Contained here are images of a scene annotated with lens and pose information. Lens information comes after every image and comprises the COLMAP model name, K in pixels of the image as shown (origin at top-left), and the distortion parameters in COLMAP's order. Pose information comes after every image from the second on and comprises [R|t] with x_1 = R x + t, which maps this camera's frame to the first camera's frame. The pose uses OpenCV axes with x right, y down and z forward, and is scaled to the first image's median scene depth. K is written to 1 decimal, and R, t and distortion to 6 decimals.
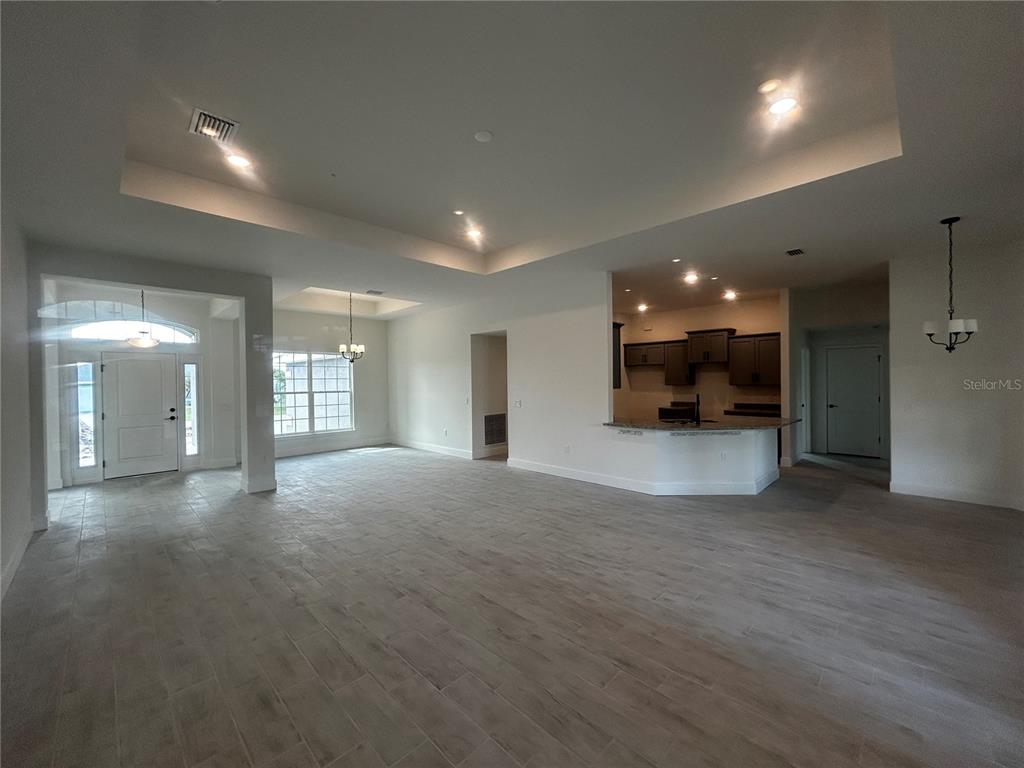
lens RADIAL K [[413.1, 0, 512.9], [0, 413.1, 385.1], [0, 0, 1]] dist [-0.000591, 0.001829]
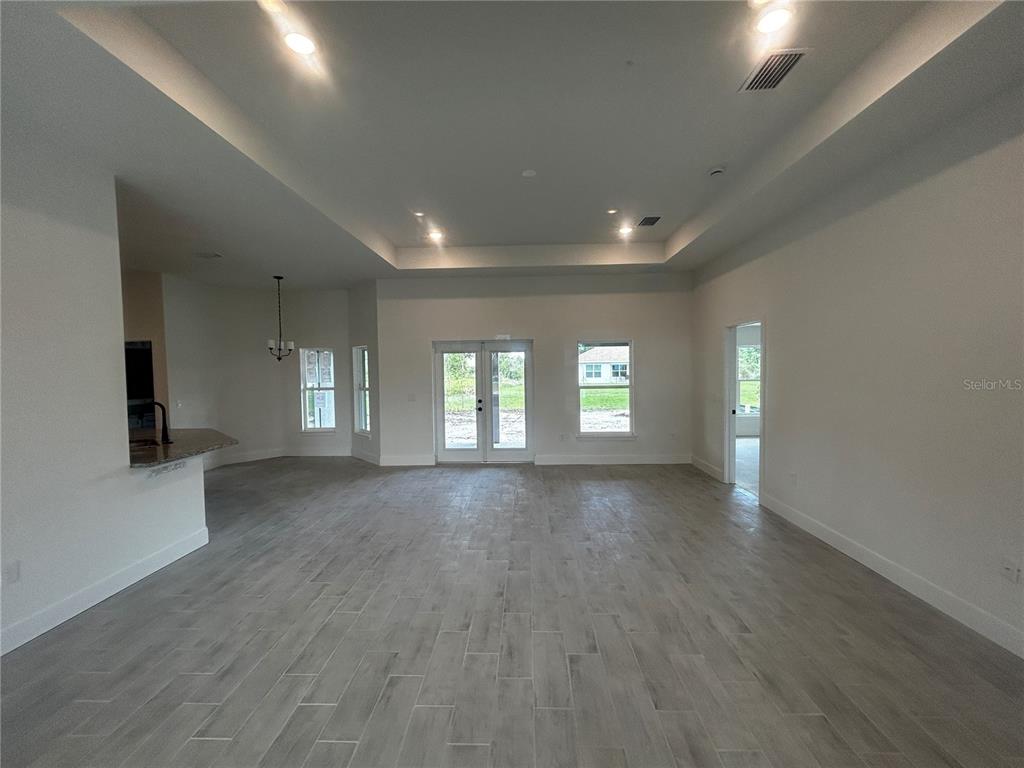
lens RADIAL K [[413.1, 0, 510.7], [0, 413.1, 382.3], [0, 0, 1]] dist [-0.000591, 0.001829]
pose [[-0.676699, -0.003846, 0.736250, -0.682245], [0.031402, 0.998926, 0.034080, -0.023825], [-0.735590, 0.046181, -0.675851, 1.383192]]
